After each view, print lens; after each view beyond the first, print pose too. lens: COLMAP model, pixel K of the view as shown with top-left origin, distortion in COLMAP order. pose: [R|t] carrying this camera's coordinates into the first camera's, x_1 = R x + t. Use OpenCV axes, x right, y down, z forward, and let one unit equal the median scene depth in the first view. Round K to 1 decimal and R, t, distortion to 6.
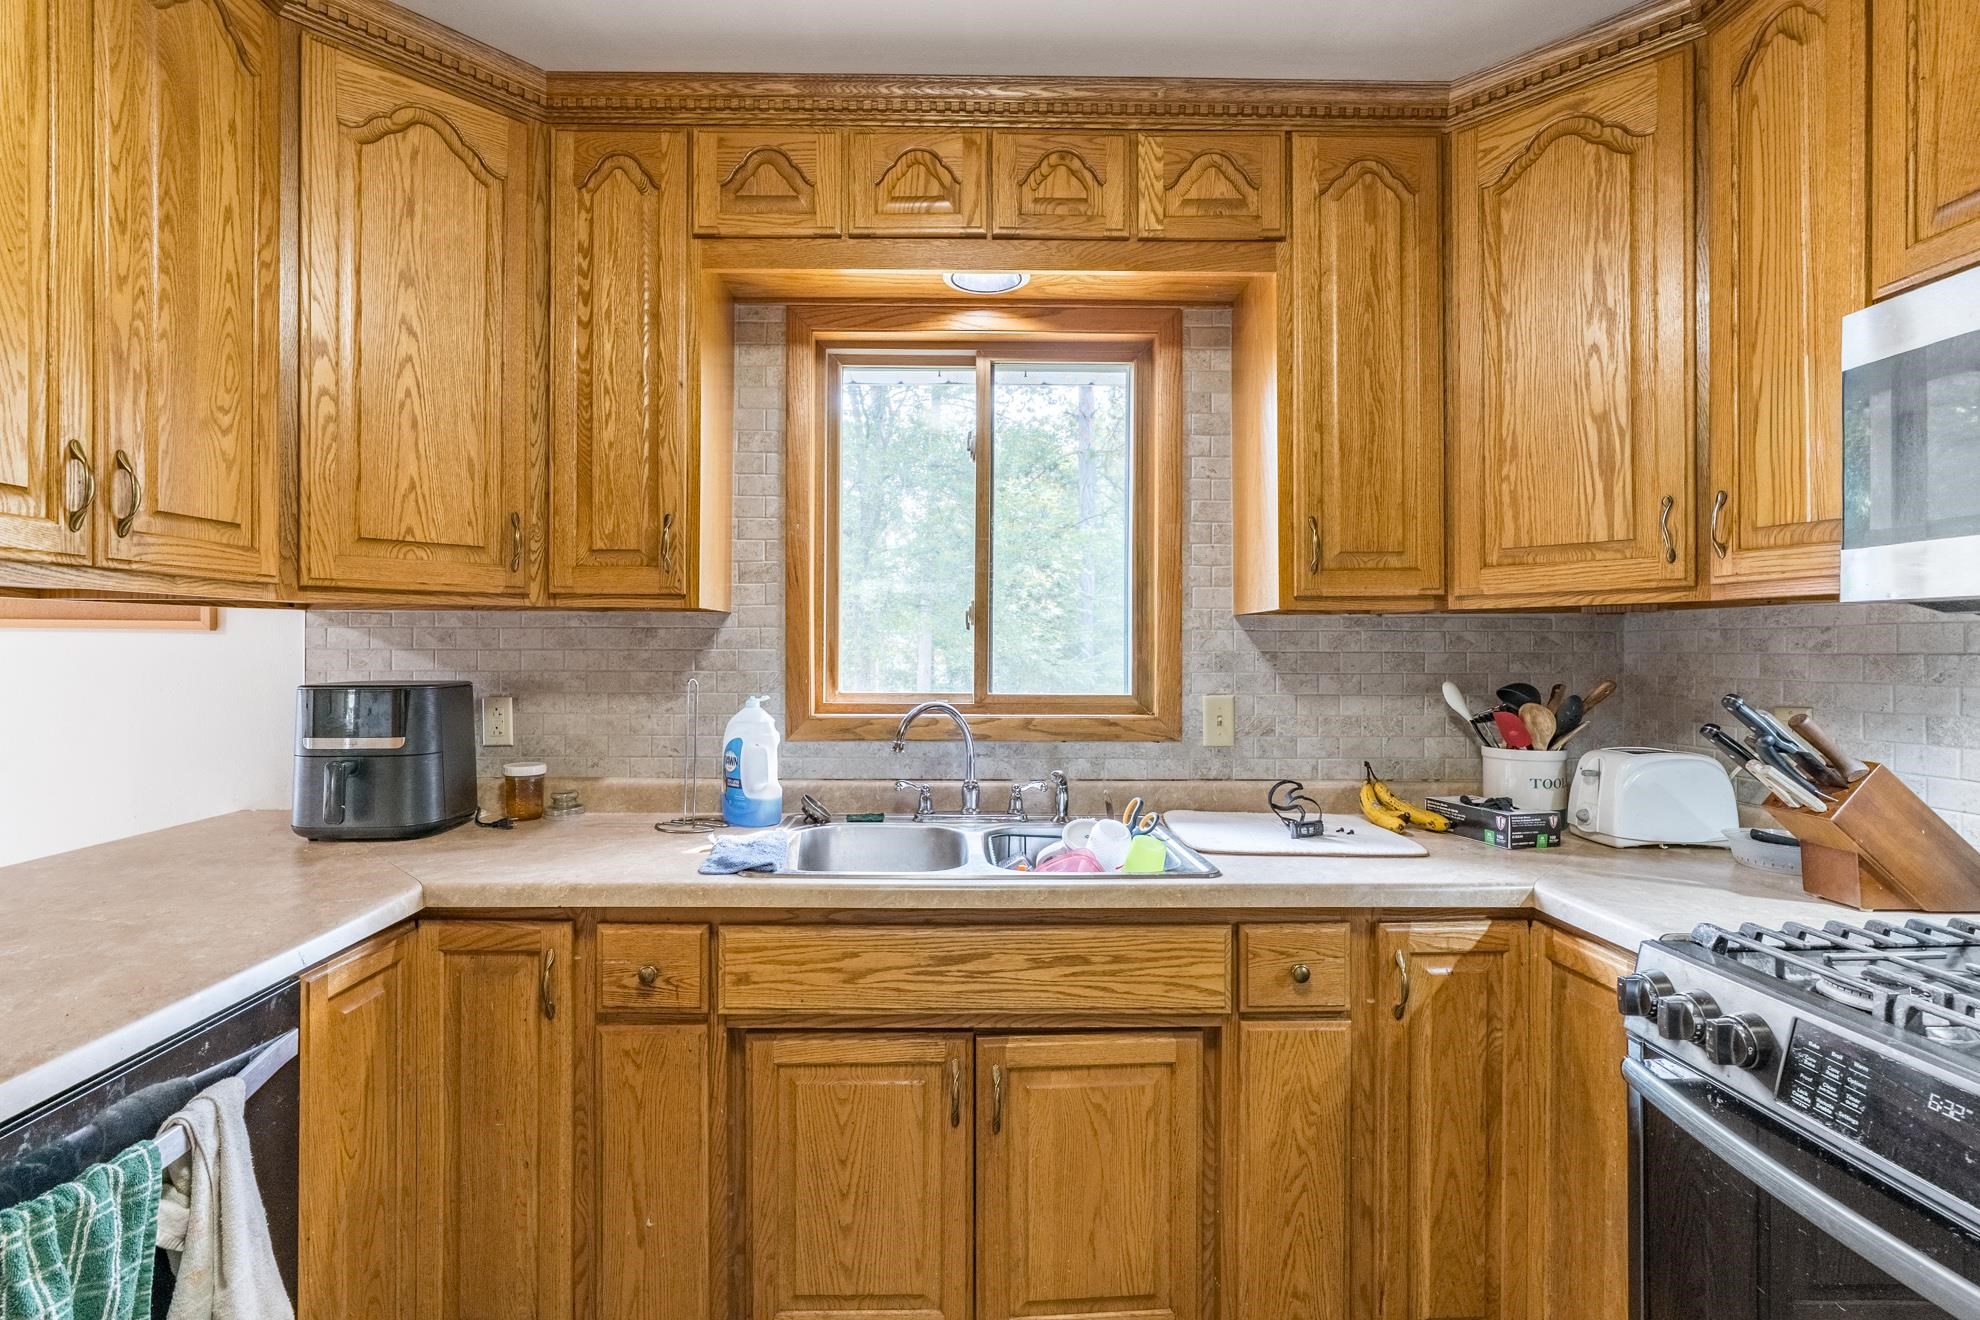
lens RADIAL K [[901.3, 0, 951.7], [0, 901.3, 649.1], [0, 0, 1]] dist [-0.010909, 0.003211]
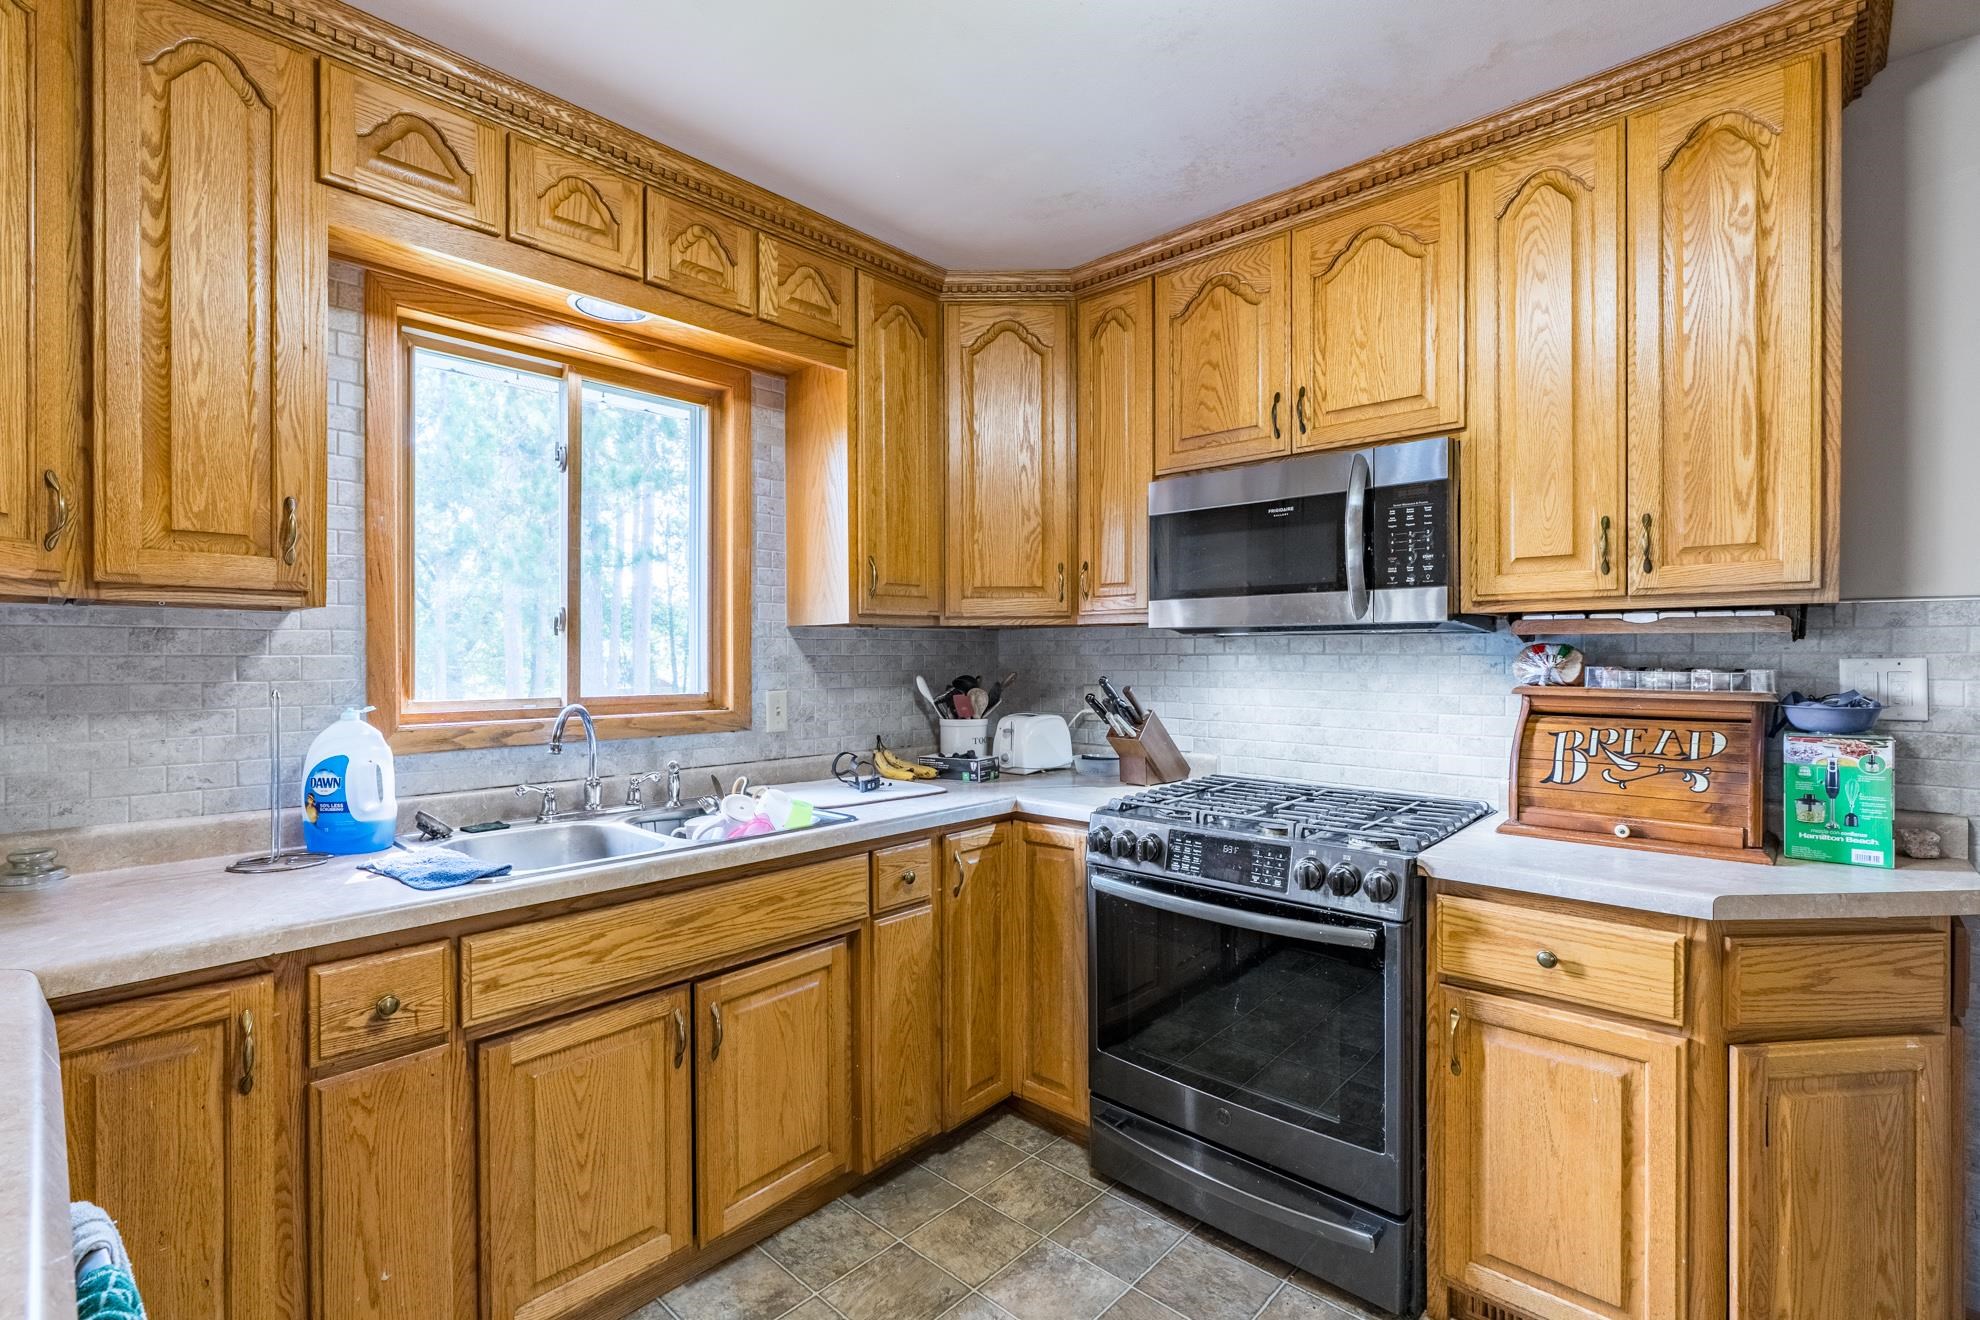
lens RADIAL K [[901.3, 0, 985.8], [0, 901.3, 659.6], [0, 0, 1]] dist [-0.010909, 0.003211]
pose [[0.684240, -0.007239, 0.729221, -0.502116], [0.004298, 0.999973, 0.005894, 0.002922], [-0.729244, -0.000899, 0.684253, -0.067807]]
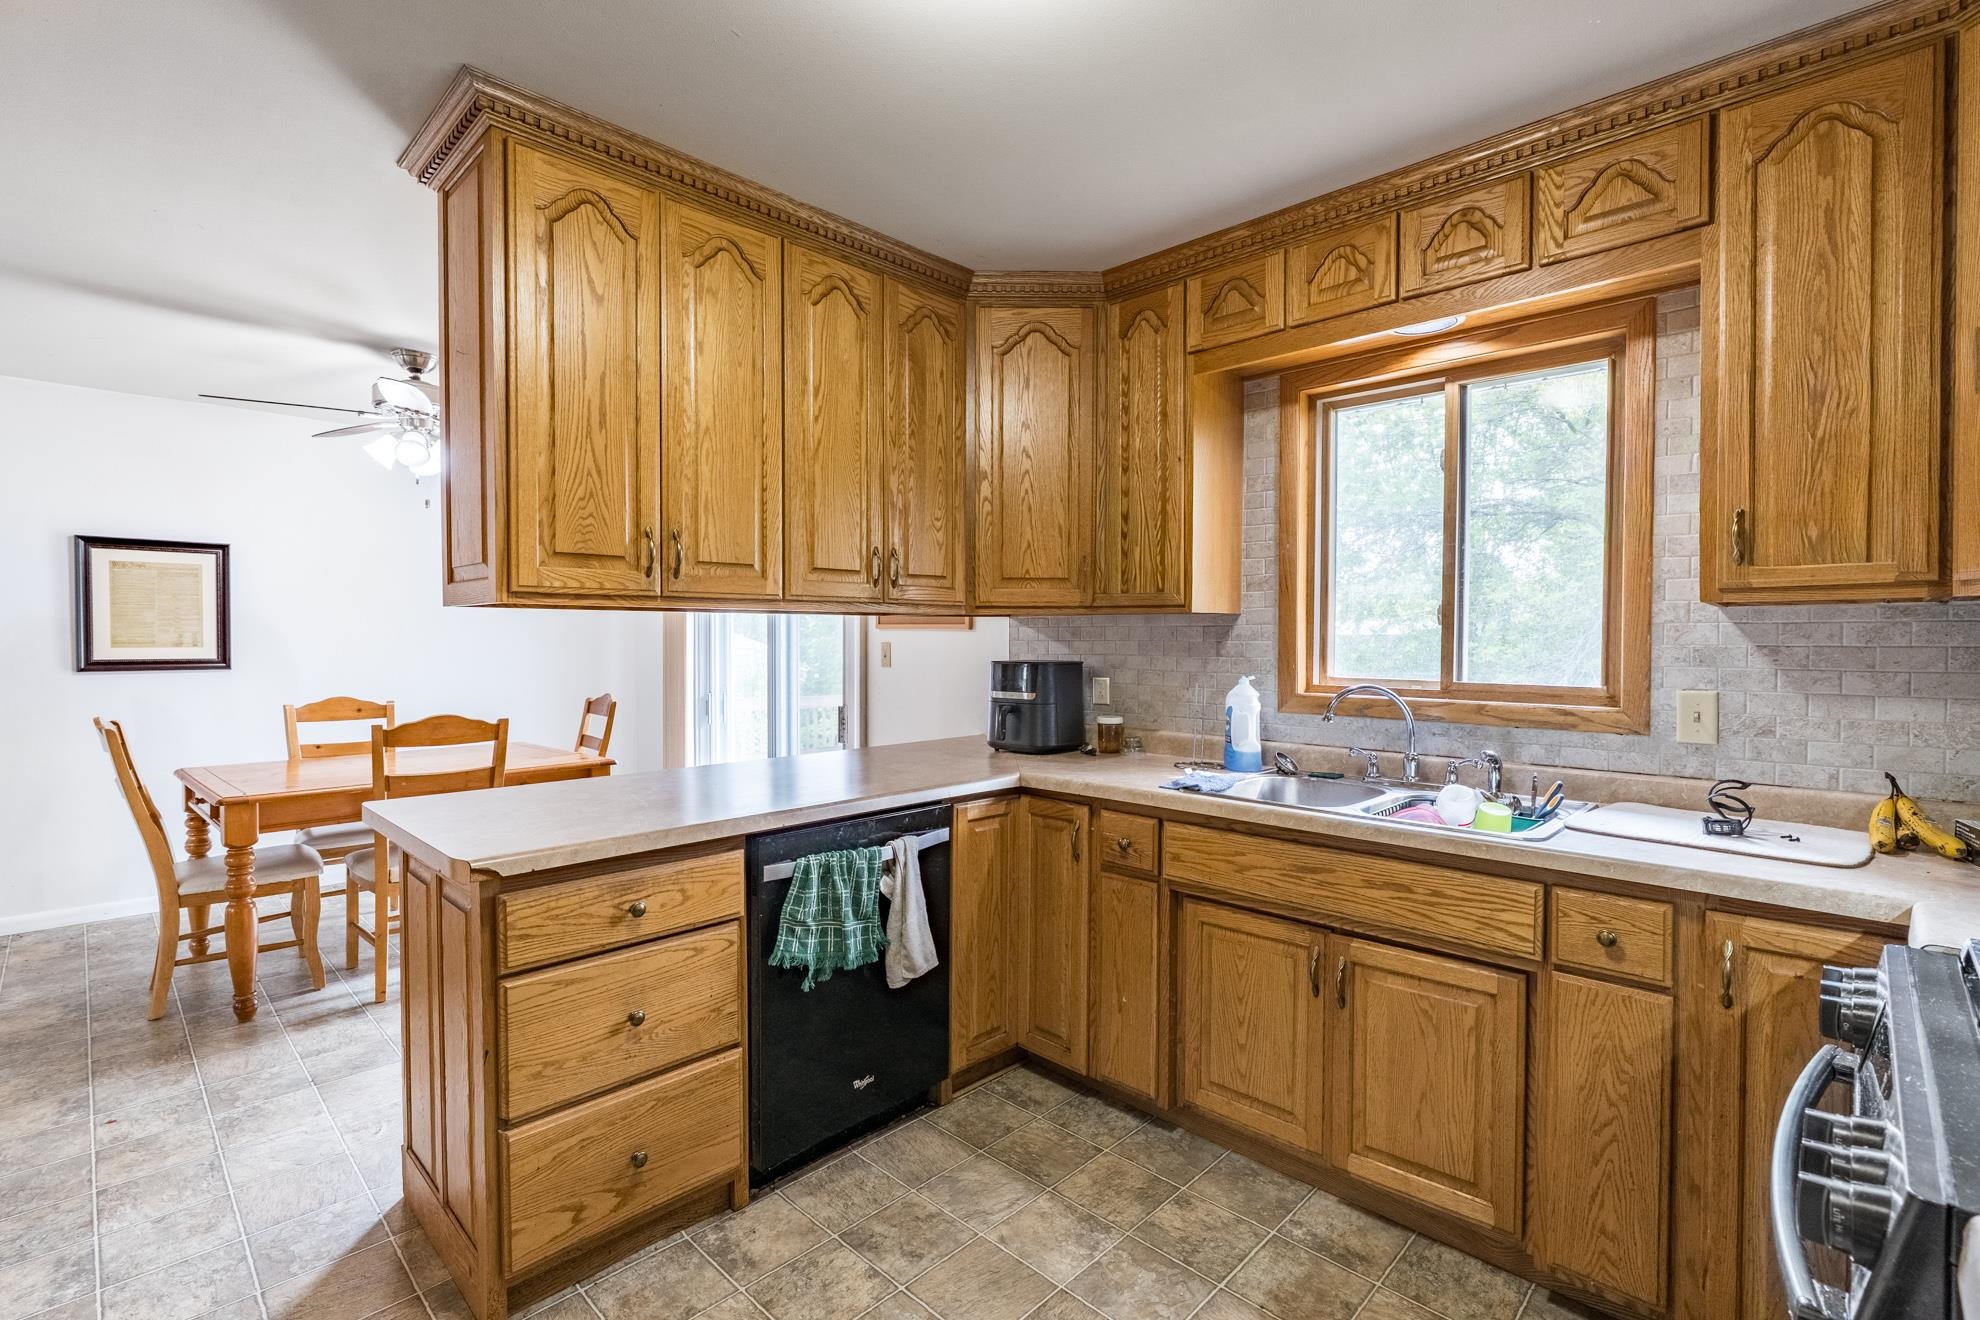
lens RADIAL K [[901.3, 0, 991.7], [0, 901.3, 657.8], [0, 0, 1]] dist [-0.010909, 0.003211]
pose [[0.707563, 0.015160, -0.706488, 0.539540], [-0.003043, 0.999826, 0.018407, 0.001038], [0.706644, -0.010874, 0.707485, -0.258047]]
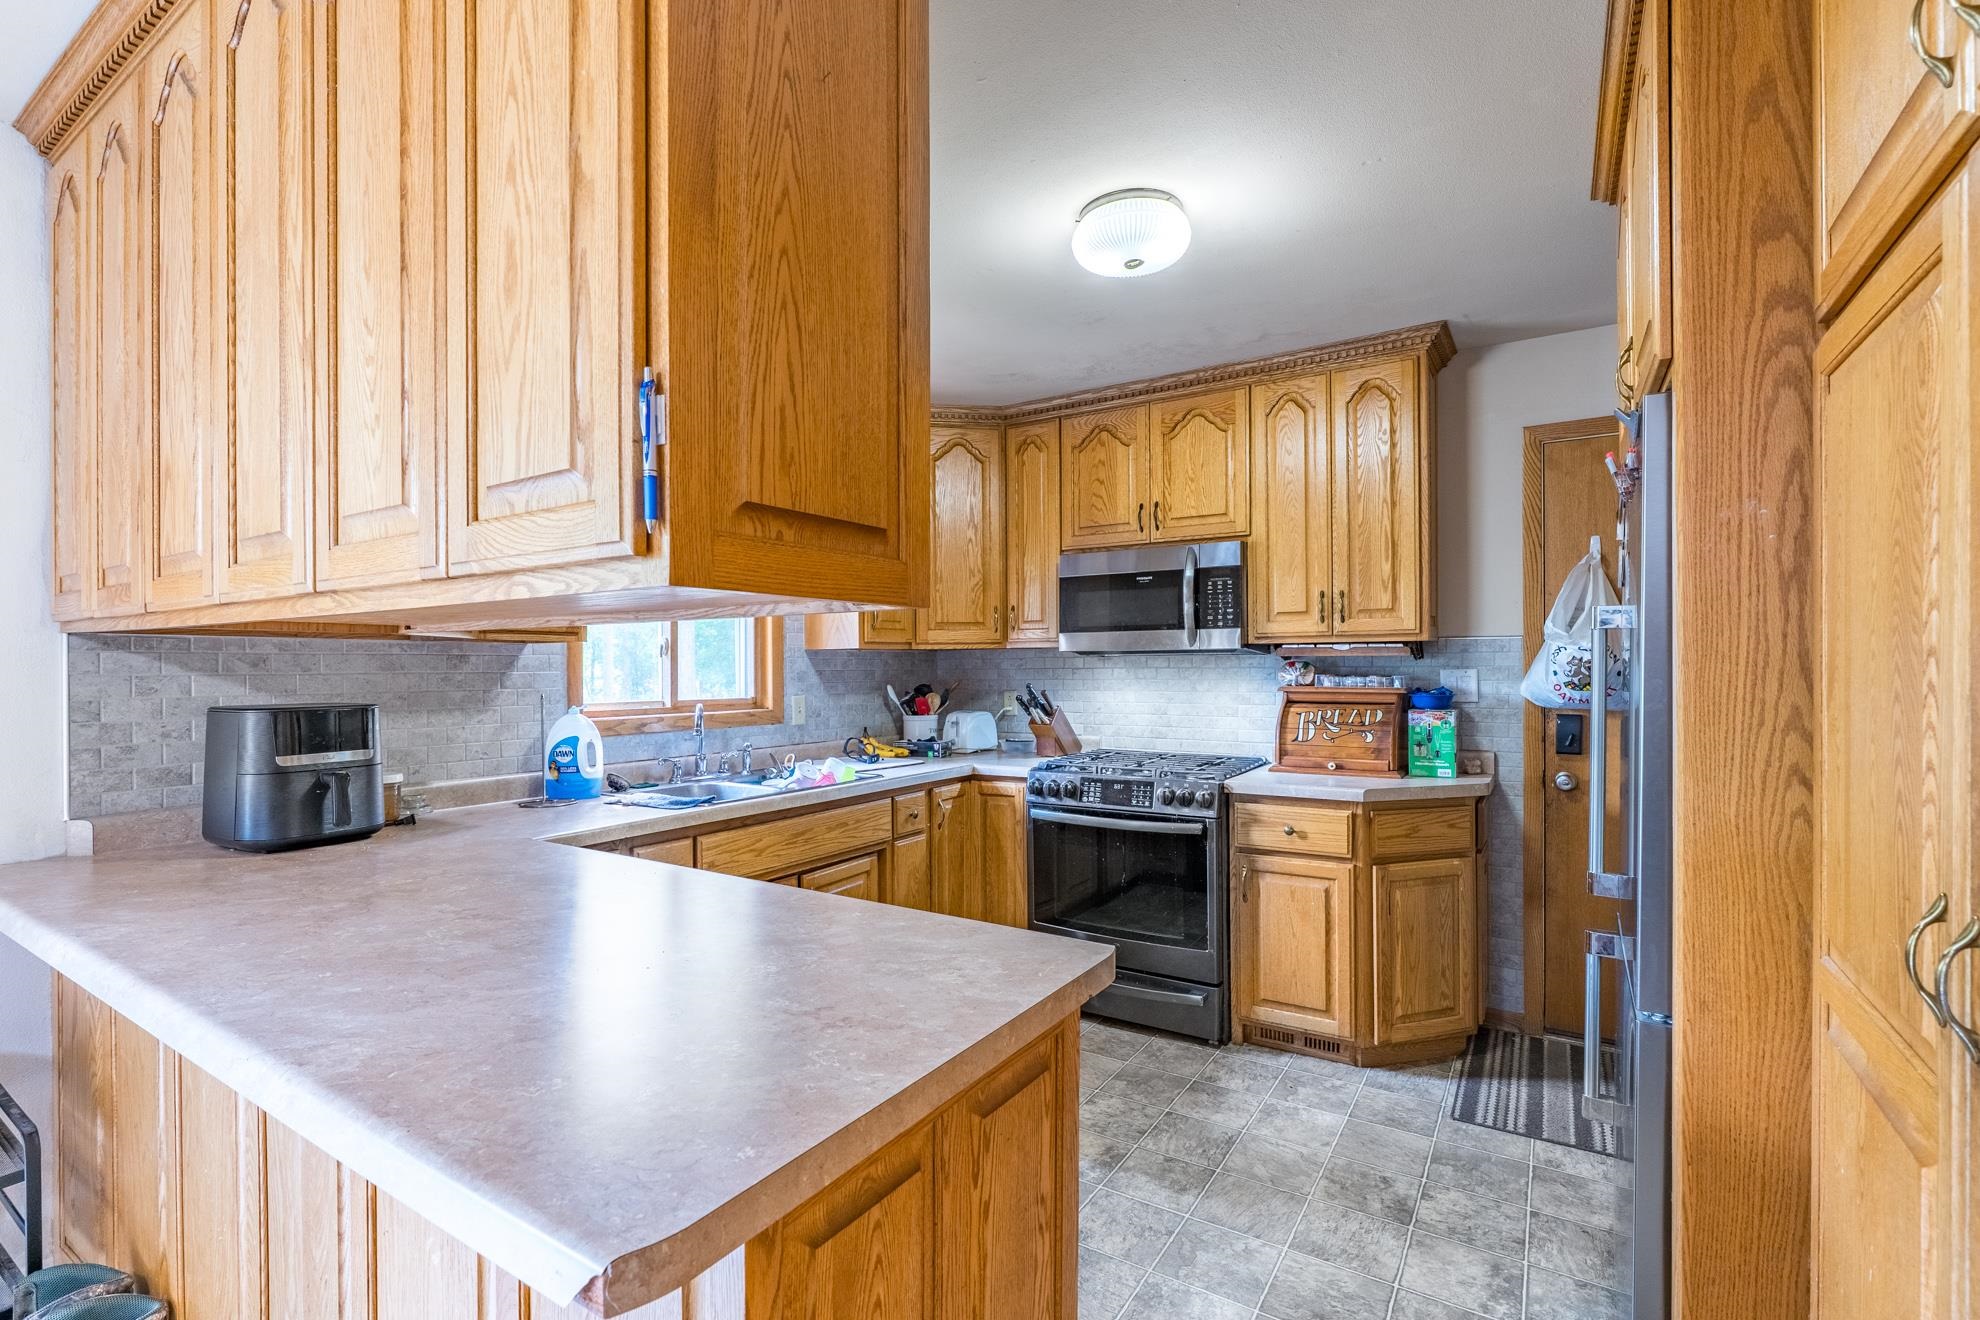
lens RADIAL K [[901.3, 0, 984.2], [0, 901.3, 668.8], [0, 0, 1]] dist [-0.010909, 0.003211]
pose [[0.546578, -0.006426, 0.837384, -1.186766], [0.008523, 0.999961, 0.002110, -0.001400], [-0.837365, 0.005984, 0.546612, -0.308321]]
